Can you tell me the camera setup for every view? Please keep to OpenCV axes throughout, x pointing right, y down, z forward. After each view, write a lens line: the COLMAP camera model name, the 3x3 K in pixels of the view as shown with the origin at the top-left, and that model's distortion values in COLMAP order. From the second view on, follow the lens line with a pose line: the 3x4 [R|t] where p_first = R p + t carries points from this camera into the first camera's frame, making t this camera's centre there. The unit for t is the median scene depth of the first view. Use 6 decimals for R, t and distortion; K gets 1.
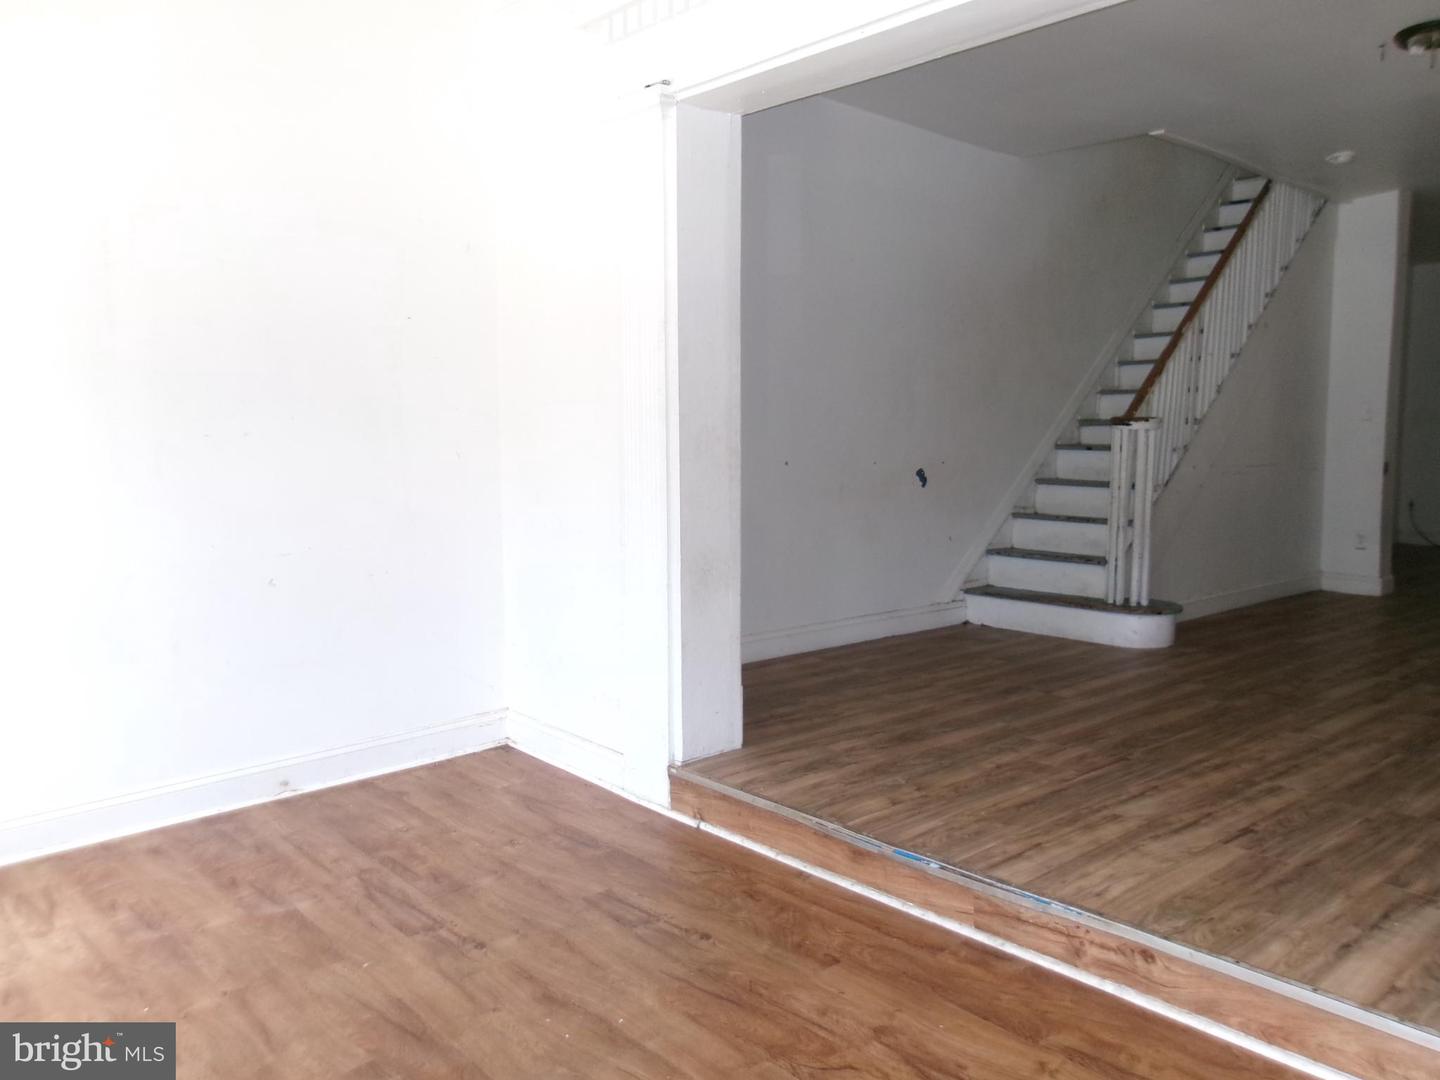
lens RADIAL K [[1122.5, 0, 720.1], [0, 1122.5, 541.1], [0, 0, 1]] dist [-0.040632, 0.058074]
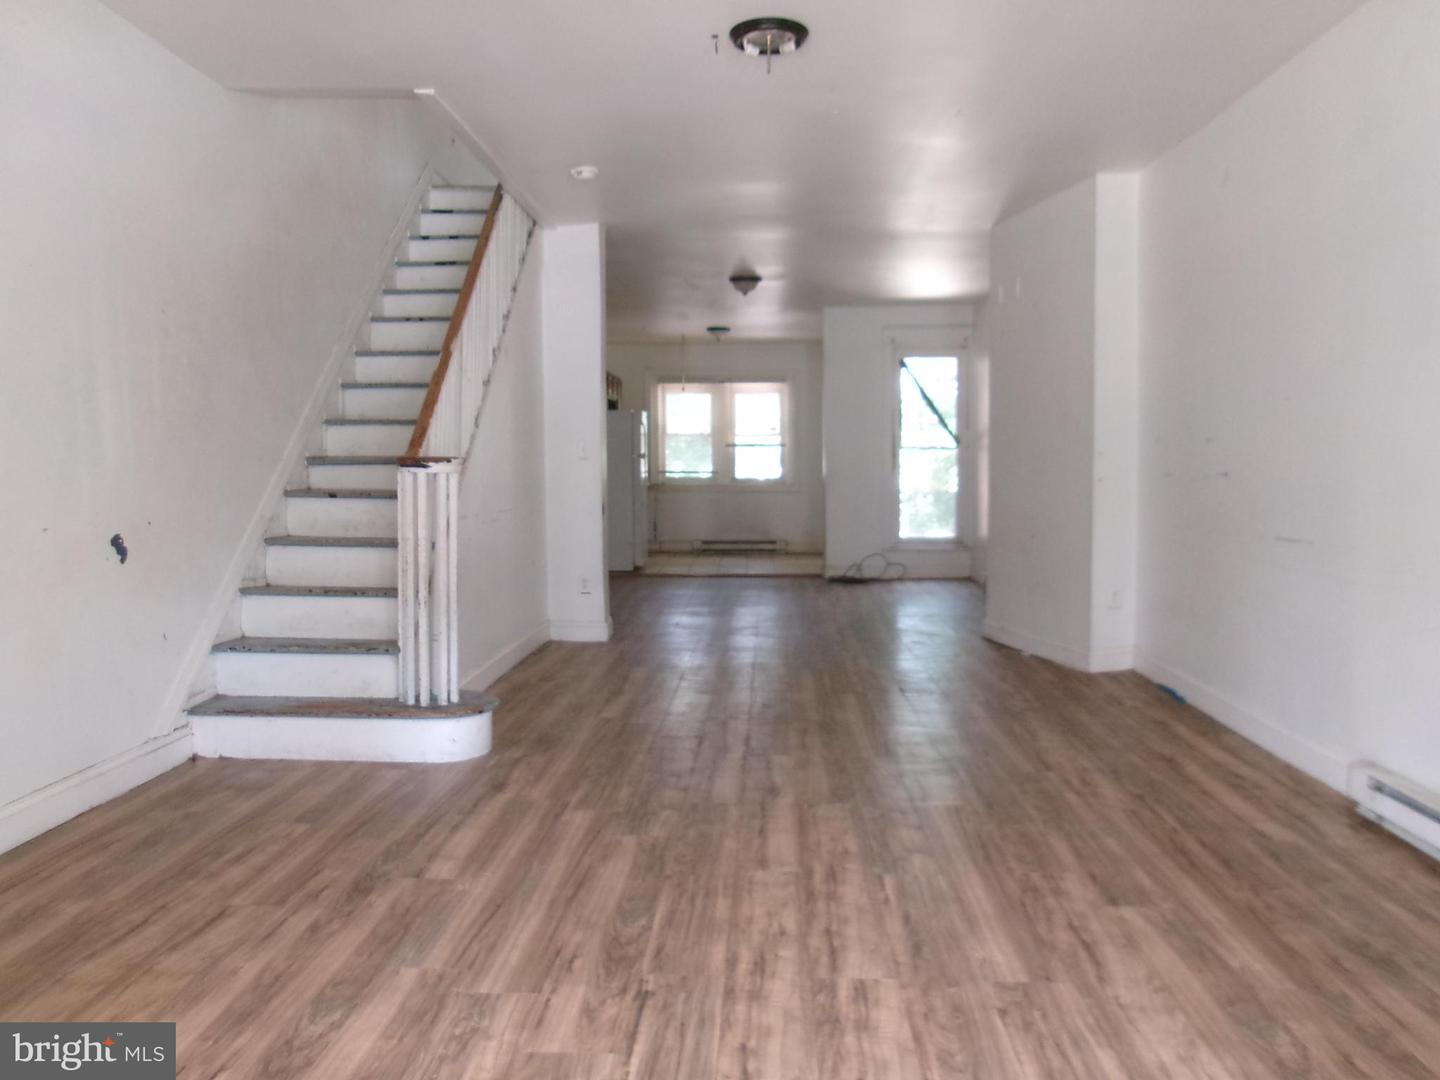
lens RADIAL K [[1122.5, 0, 721.1], [0, 1122.5, 541.2], [0, 0, 1]] dist [-0.040632, 0.058074]
pose [[0.697749, -0.045525, 0.714895, -0.035607], [0.064600, 0.997911, 0.000496, -0.040635], [-0.713424, 0.045836, 0.699232, 0.325349]]
